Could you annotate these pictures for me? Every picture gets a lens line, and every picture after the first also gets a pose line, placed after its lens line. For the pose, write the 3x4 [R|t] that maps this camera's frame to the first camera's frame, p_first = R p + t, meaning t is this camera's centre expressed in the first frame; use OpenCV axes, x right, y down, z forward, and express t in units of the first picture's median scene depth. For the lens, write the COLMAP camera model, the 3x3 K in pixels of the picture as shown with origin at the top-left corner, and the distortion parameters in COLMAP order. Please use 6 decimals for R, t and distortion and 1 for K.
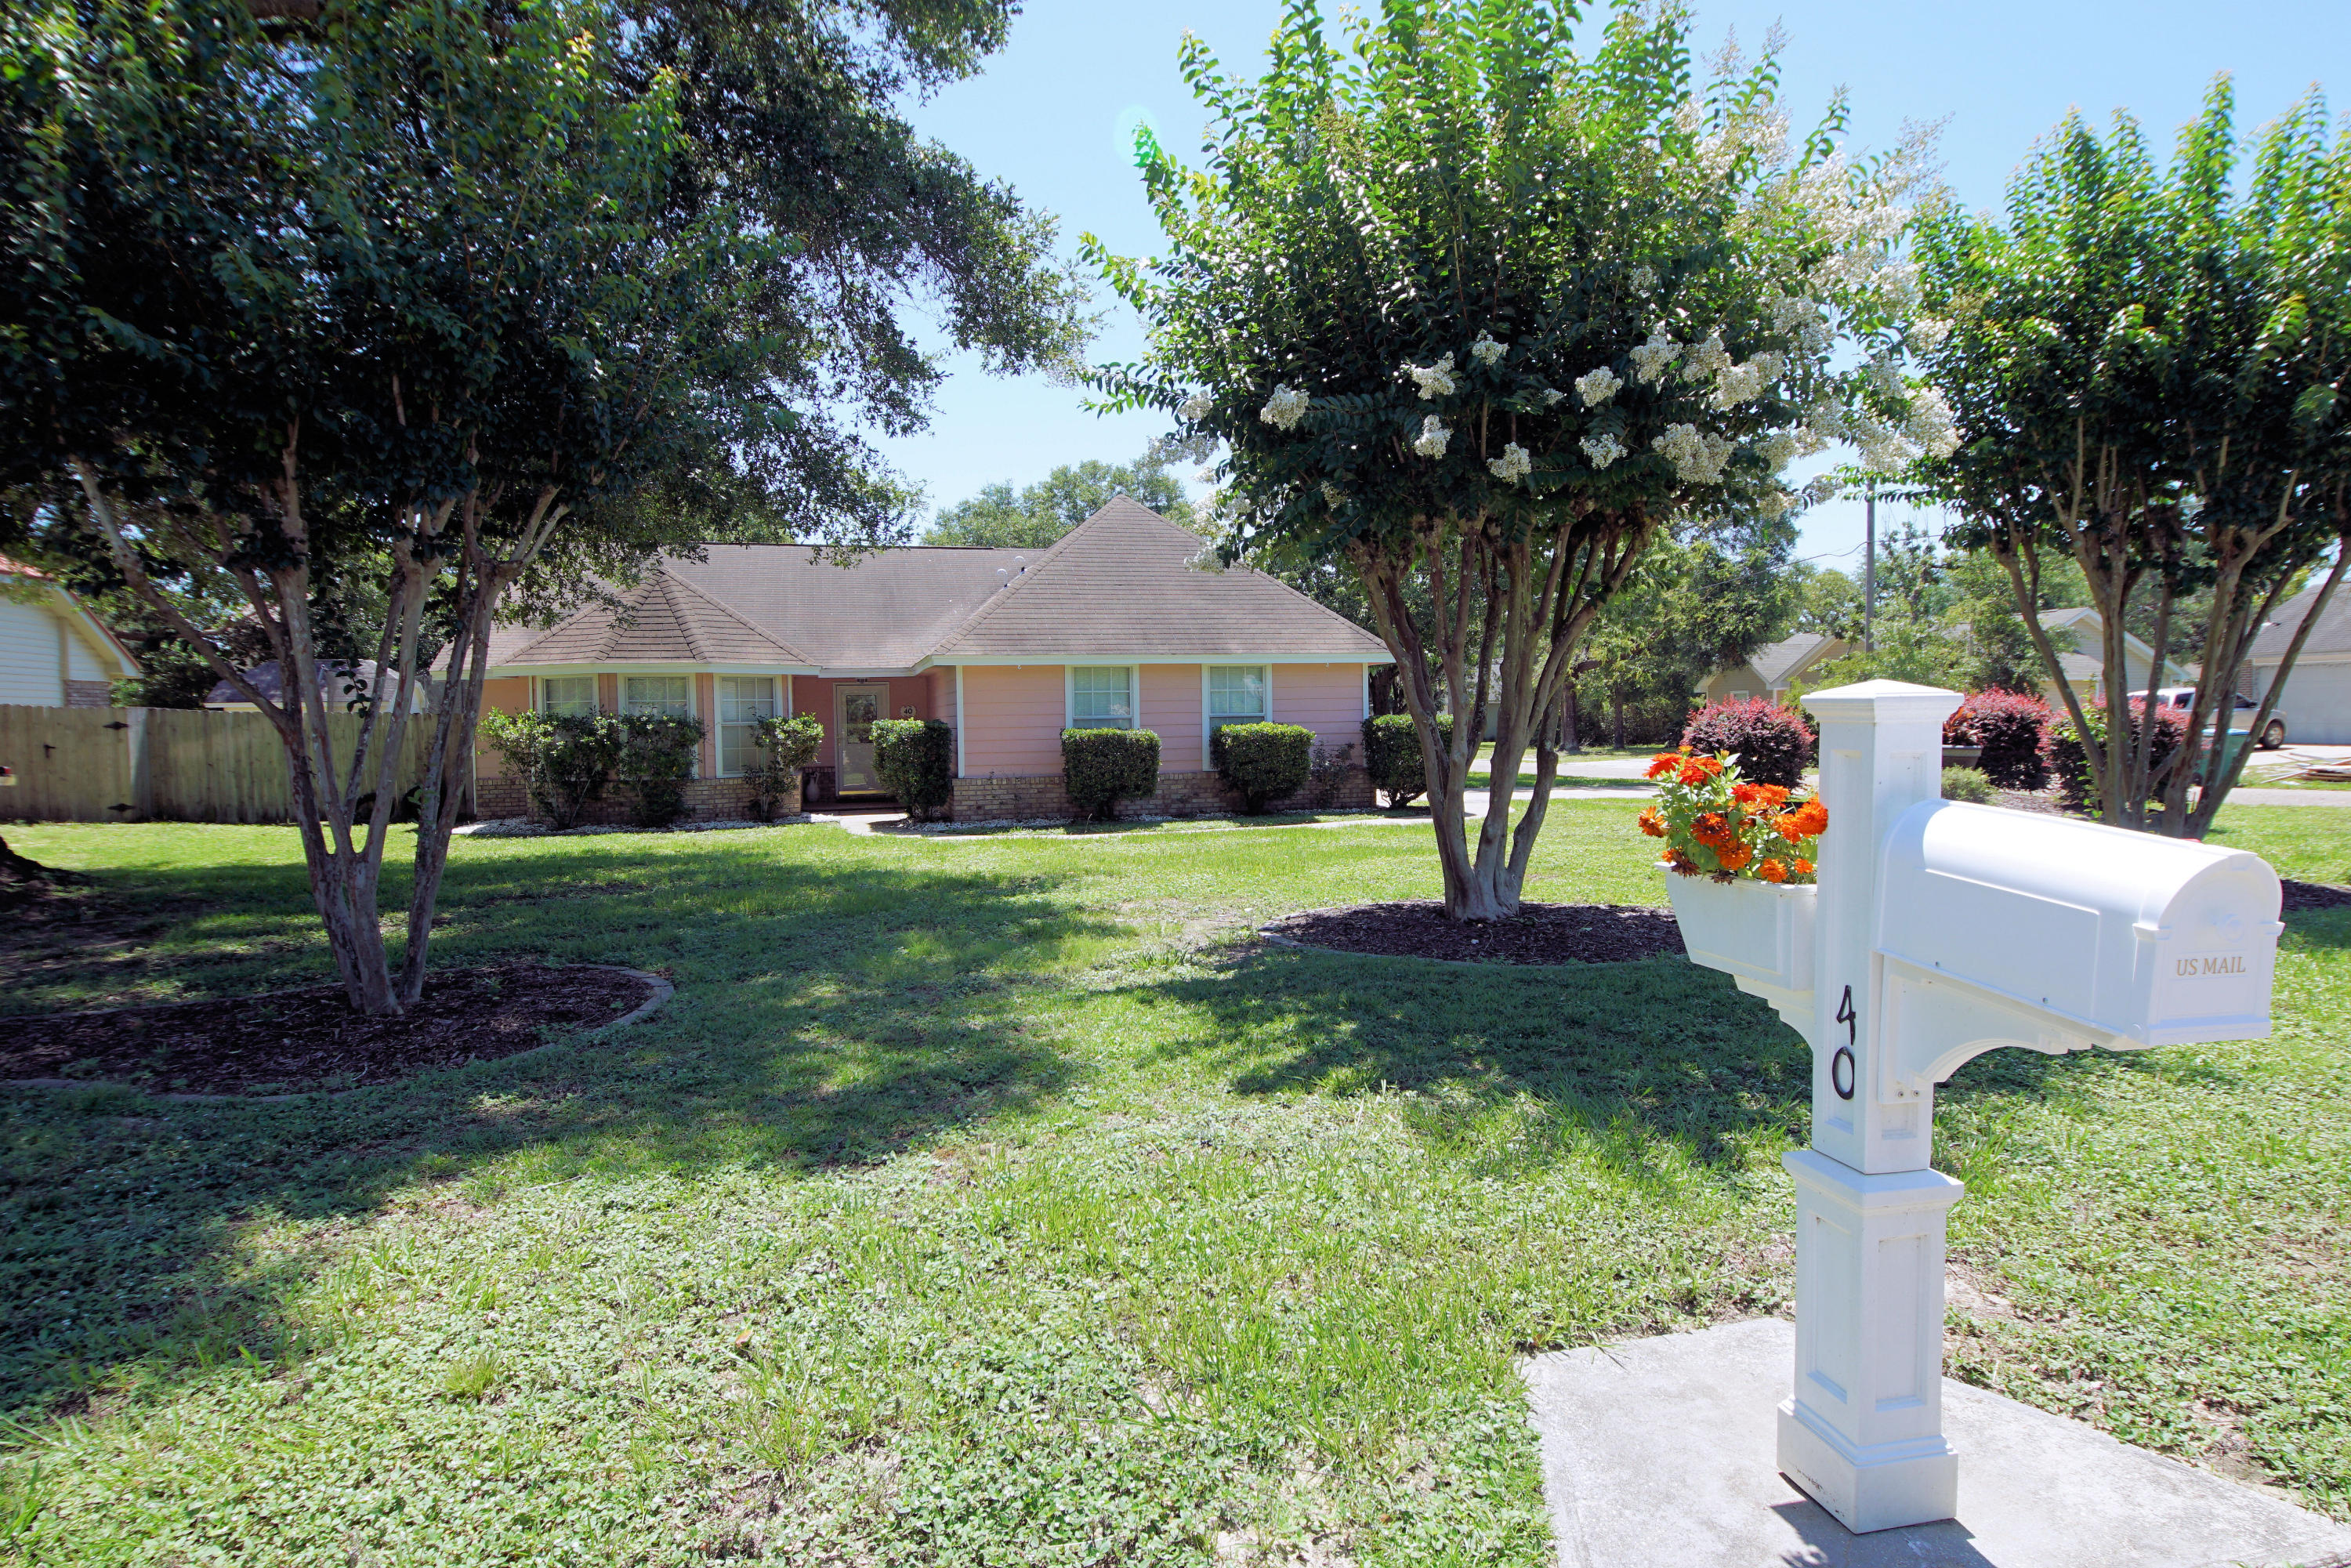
lens RADIAL K [[1268.3, 0, 1169.6], [0, 1268.3, 768.0], [0, 0, 1]] dist [0.035894, -0.031361]
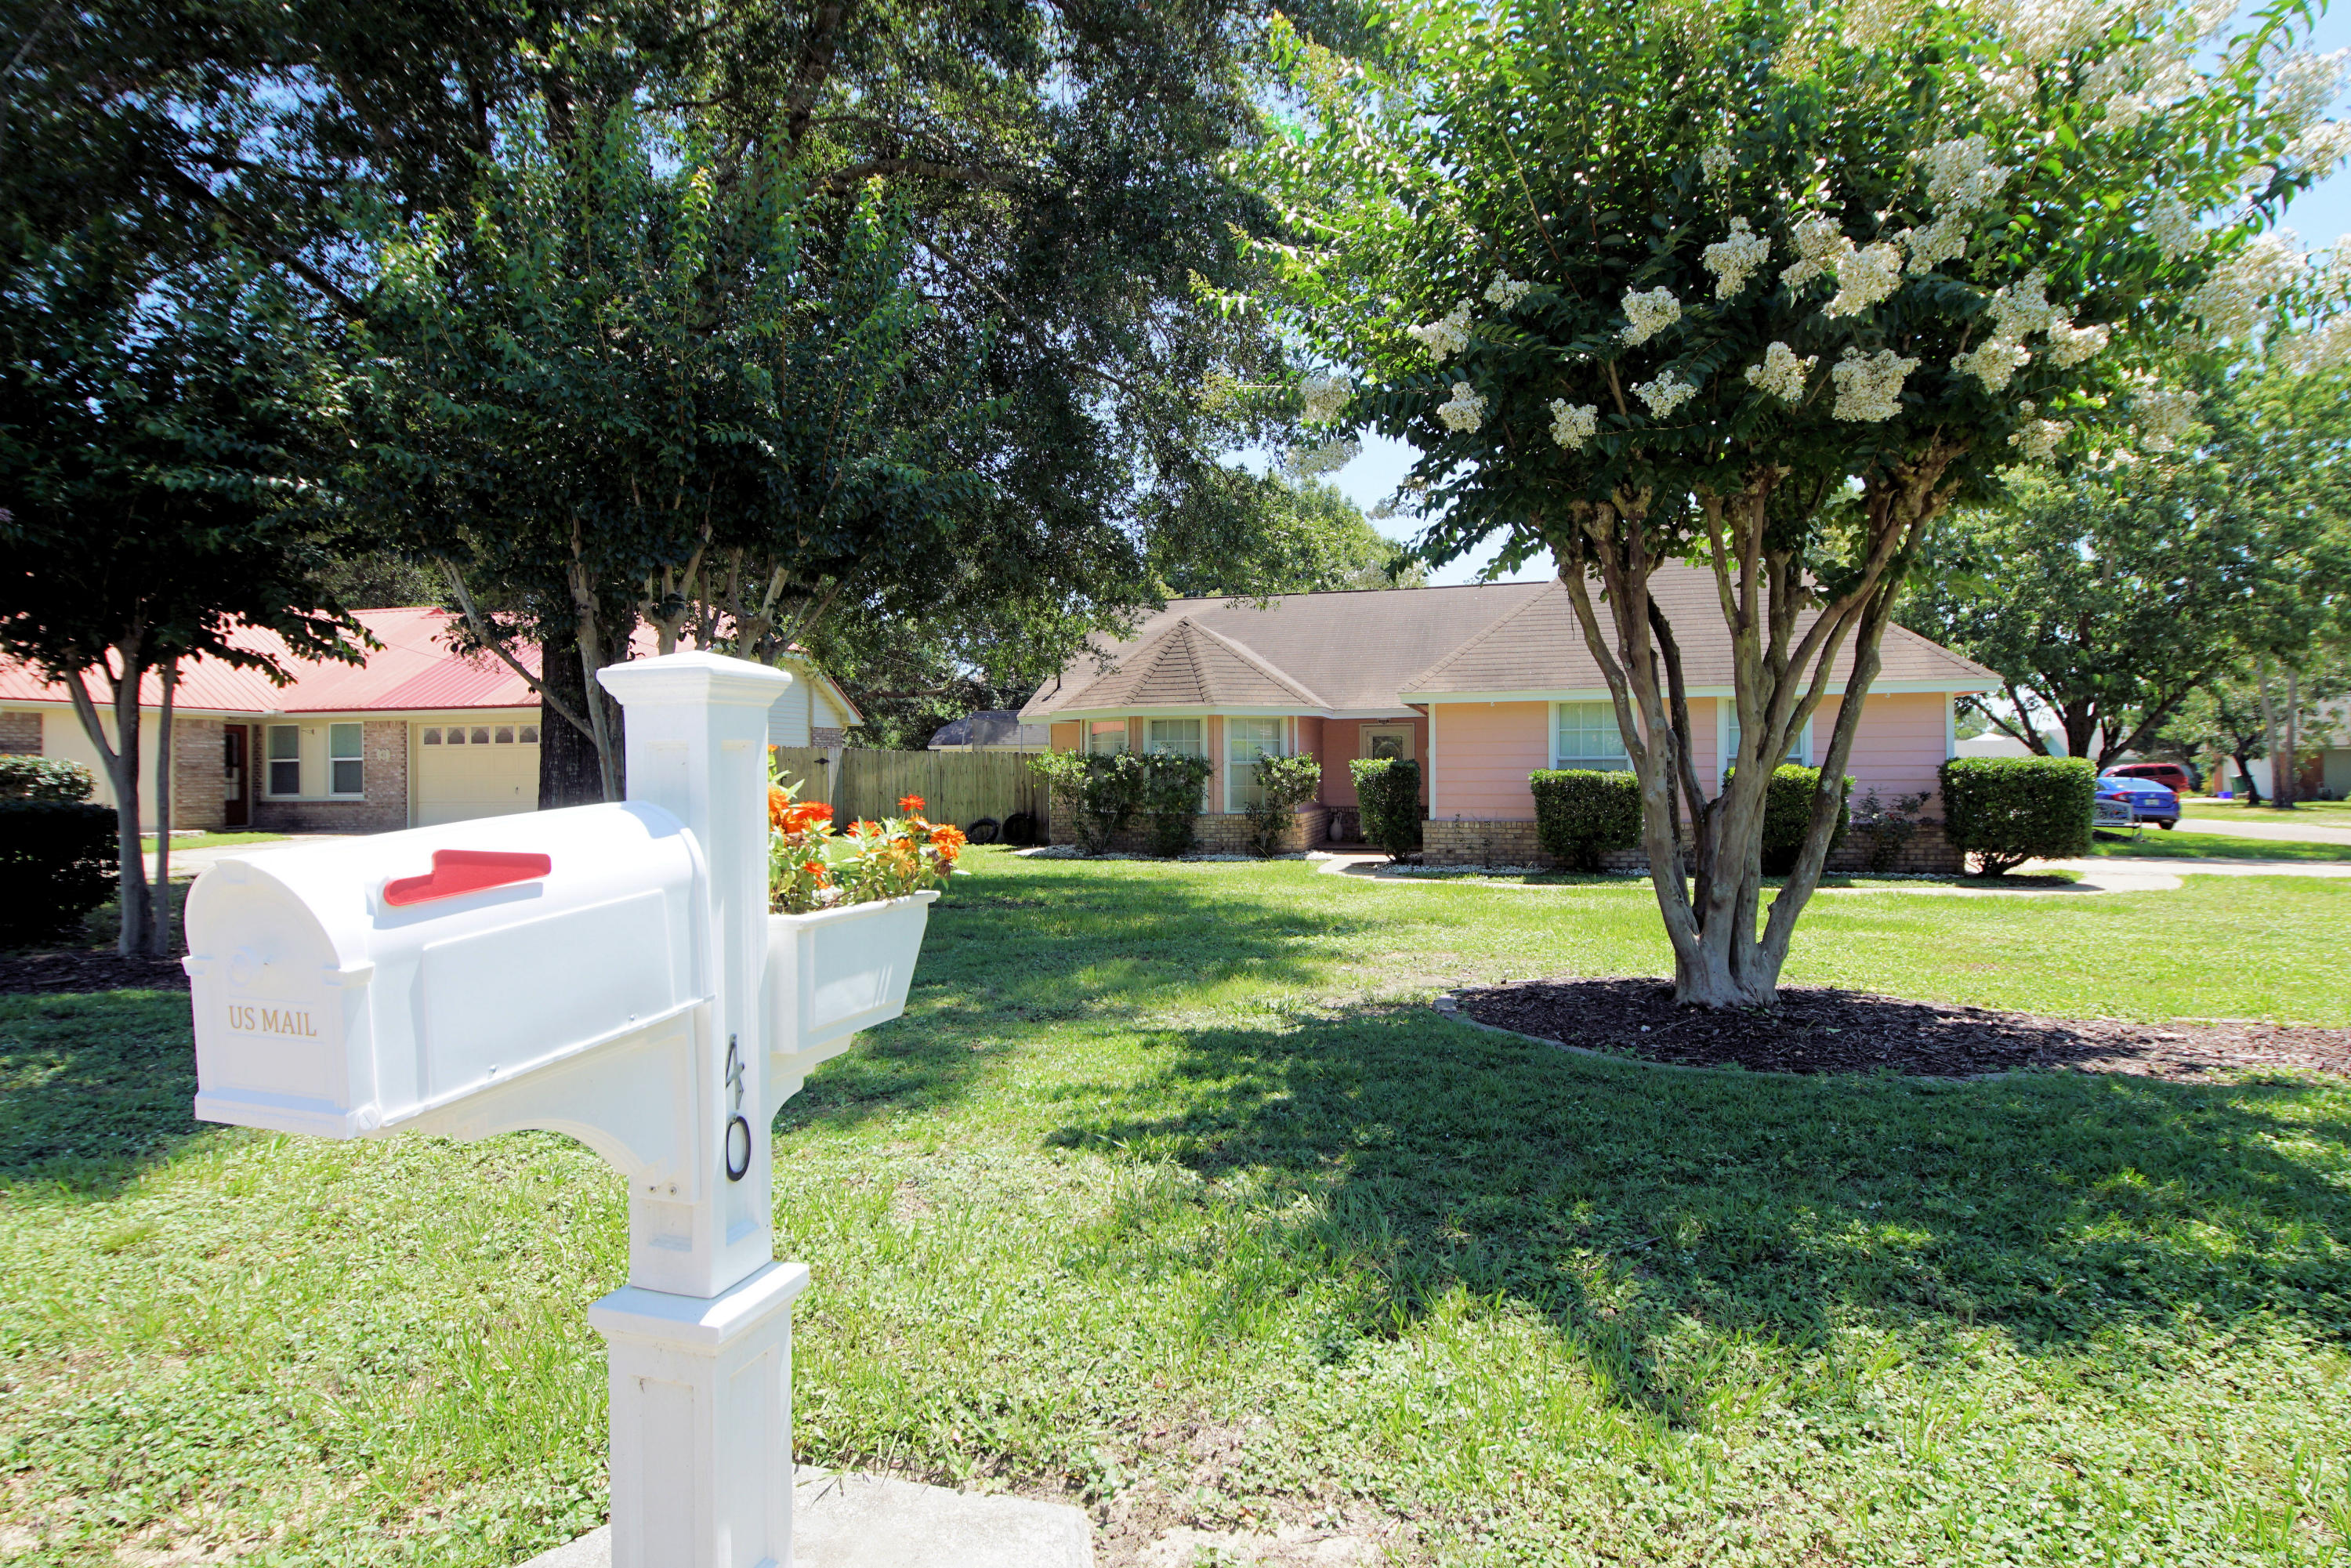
lens RADIAL K [[1268.3, 0, 1167.8], [0, 1268.3, 793.5], [0, 0, 1]] dist [0.035894, -0.031361]
pose [[0.863759, 0.019211, -0.503539, 0.150359], [-0.027280, 0.999590, -0.008659, 0.001648], [0.503167, 0.021216, 0.863929, 0.061076]]
